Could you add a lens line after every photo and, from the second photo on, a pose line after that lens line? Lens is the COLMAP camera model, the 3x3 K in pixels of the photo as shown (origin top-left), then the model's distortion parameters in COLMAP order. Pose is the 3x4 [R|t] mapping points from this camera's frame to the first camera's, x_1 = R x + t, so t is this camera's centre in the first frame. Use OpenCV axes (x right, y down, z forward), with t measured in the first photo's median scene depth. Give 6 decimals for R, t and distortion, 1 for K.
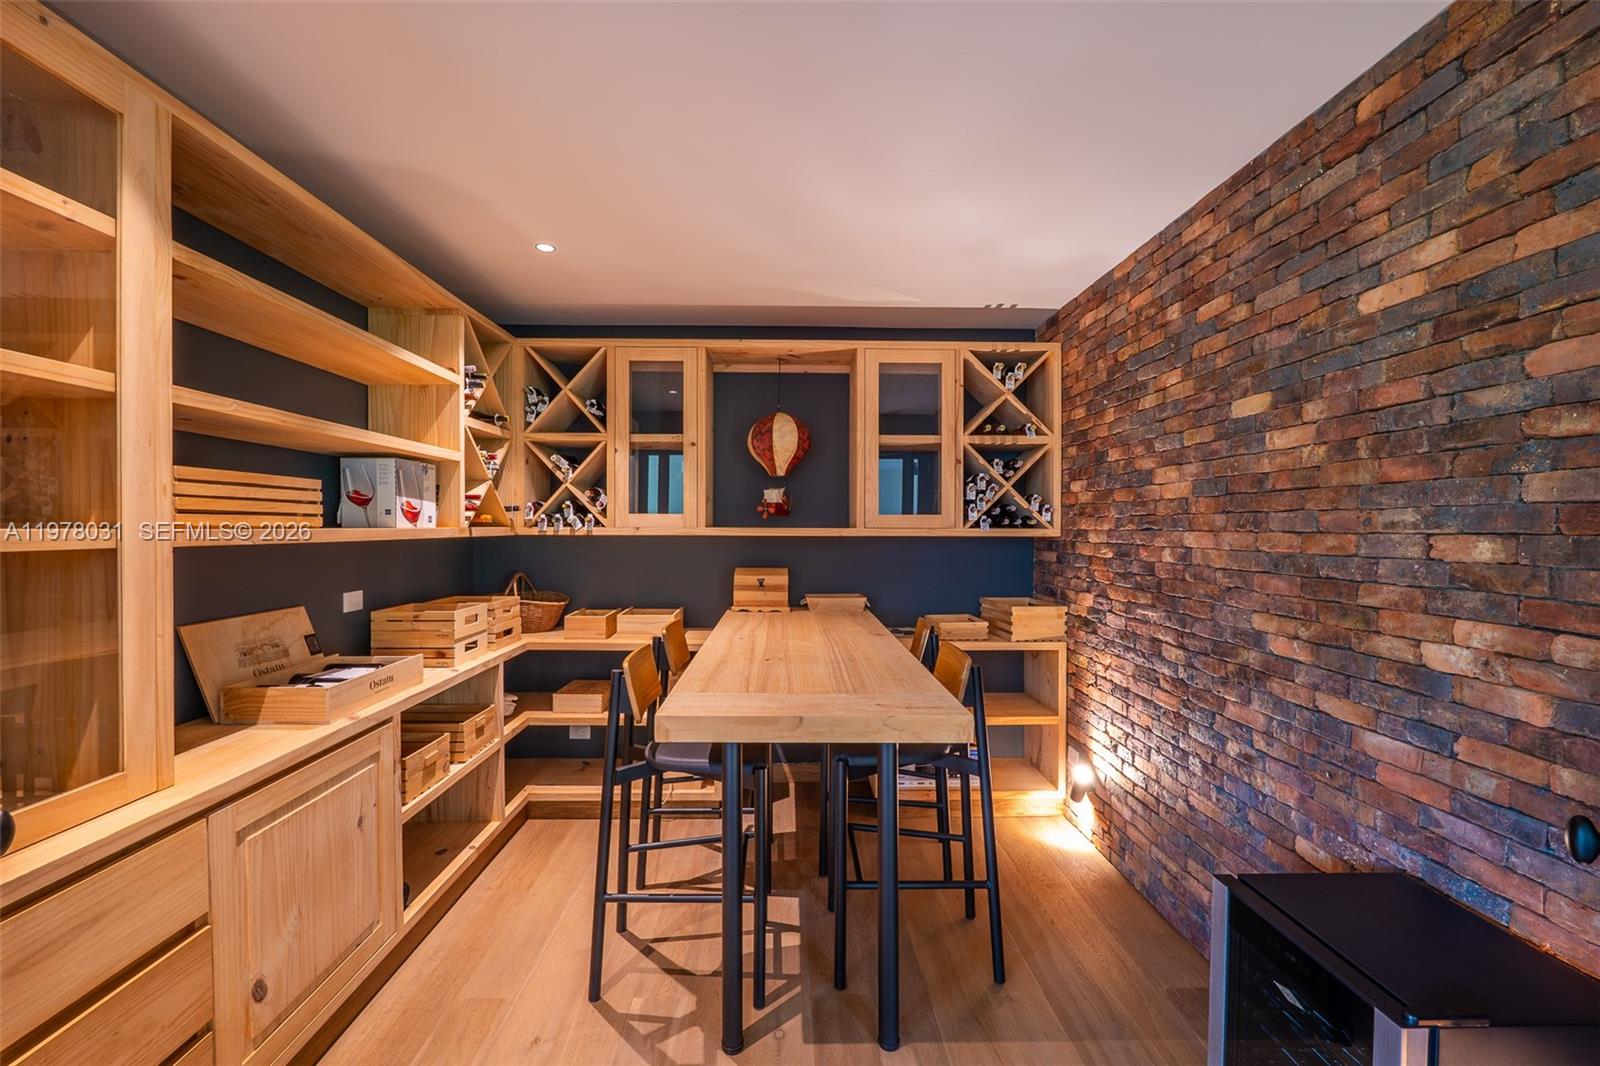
lens RADIAL K [[667.0, 0, 800.0], [0, 667.0, 533.0], [0, 0, 1]] dist [-0.015373, 0.000192]
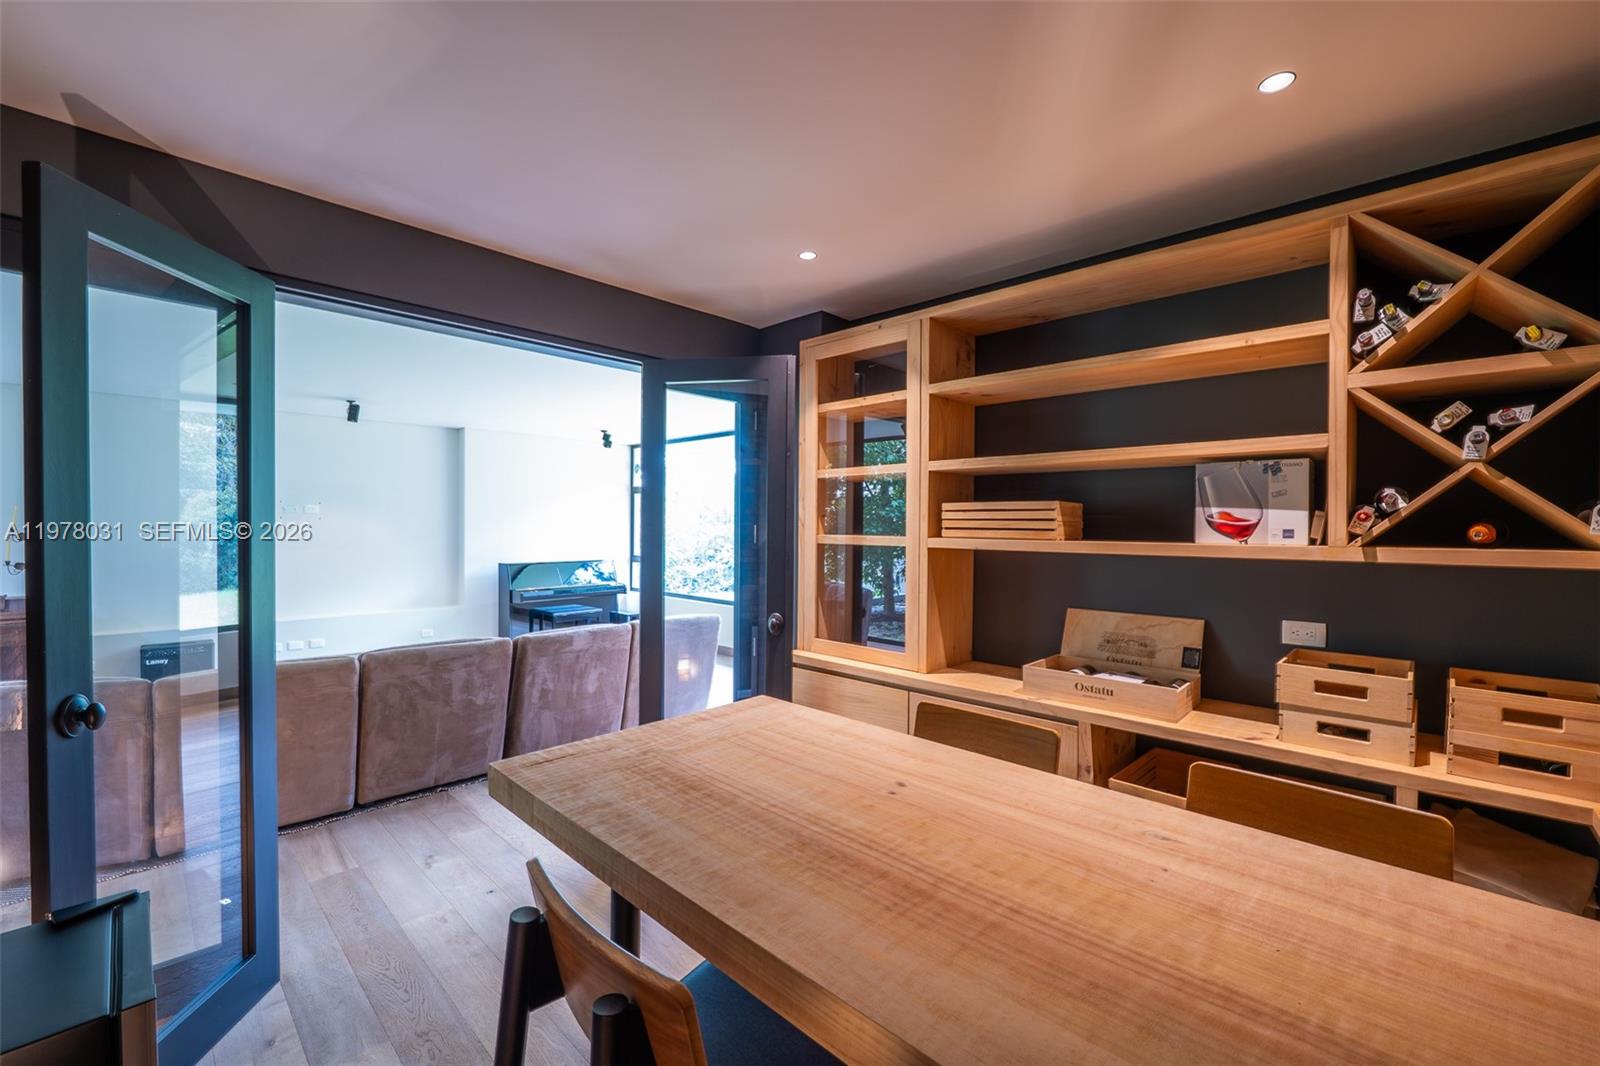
lens RADIAL K [[667.0, 0, 800.0], [0, 667.0, 533.0], [0, 0, 1]] dist [-0.015373, 0.000192]
pose [[-0.718215, -0.002980, -0.695815, 0.364597], [-0.020301, 0.999655, 0.016673, -0.024634], [0.695525, 0.026101, -0.718027, 1.216740]]
